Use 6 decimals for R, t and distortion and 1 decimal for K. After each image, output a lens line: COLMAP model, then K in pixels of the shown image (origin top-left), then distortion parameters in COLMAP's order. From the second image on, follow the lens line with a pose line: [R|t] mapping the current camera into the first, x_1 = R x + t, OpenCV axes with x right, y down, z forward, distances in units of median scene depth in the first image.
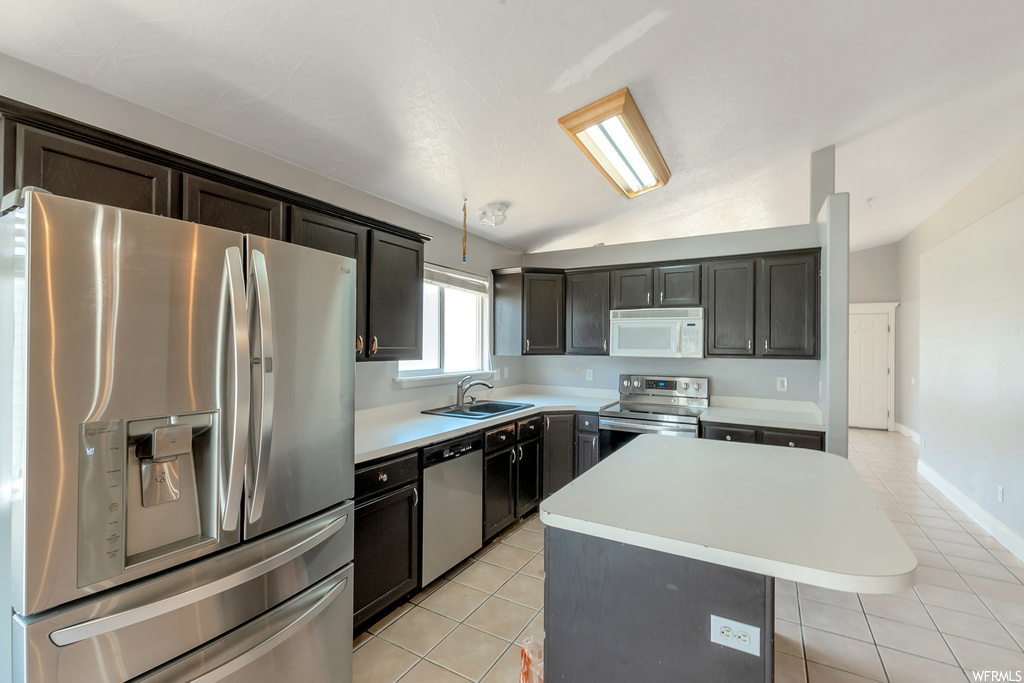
lens RADIAL K [[450.2, 0, 488.1], [0, 450.2, 342.7], [0, 0, 1]] dist [0.001318, 0.000128]
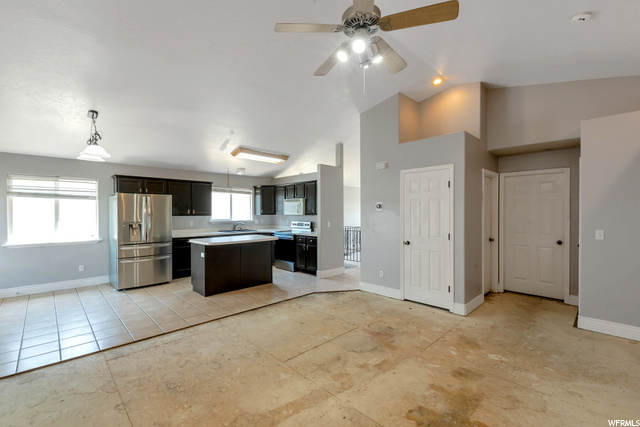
lens RADIAL K [[281.4, 0, 305.1], [0, 281.4, 214.3], [0, 0, 1]] dist [0.001318, 0.000128]
pose [[0.958373, -0.007840, -0.285411, 1.020378], [0.011056, 0.999892, 0.009658, 0.009856], [0.285305, -0.012411, 0.958356, -0.806113]]
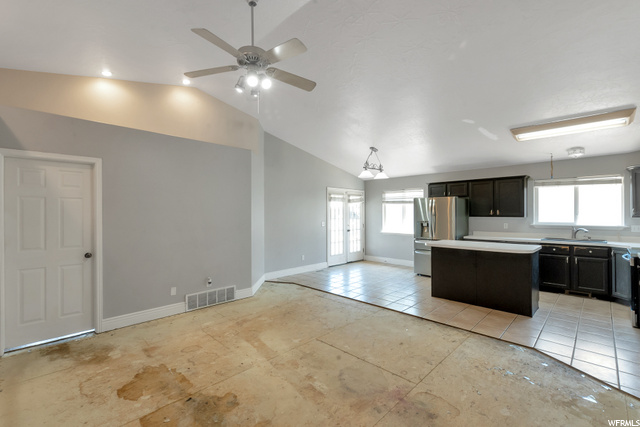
lens RADIAL K [[276.2, 0, 320.0], [0, 276.2, 213.5], [0, 0, 1]] dist [0.000095, -0.000168]
pose [[-0.242250, -0.006995, -0.970189, 1.596872], [0.005521, 0.999948, -0.008588, 0.016897], [0.970198, -0.007437, -0.242199, 0.107941]]
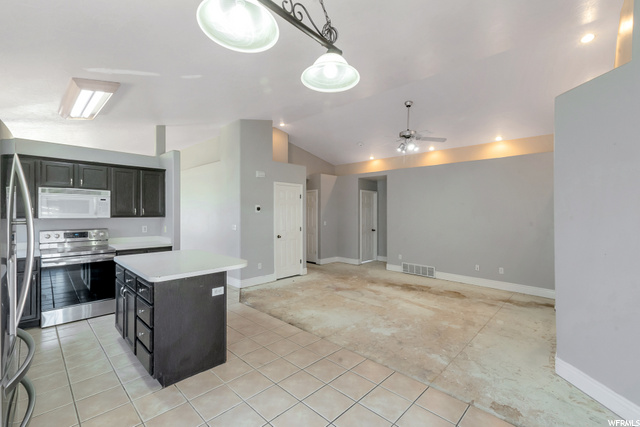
lens RADIAL K [[285.4, 0, 316.2], [0, 285.4, 214.2], [0, 0, 1]] dist [0.002197, 0.000067]
pose [[0.221837, -0.012676, 0.975001, -0.484622], [-0.010630, 0.999825, 0.015417, -0.008506], [-0.975026, -0.013784, 0.221664, -0.092476]]
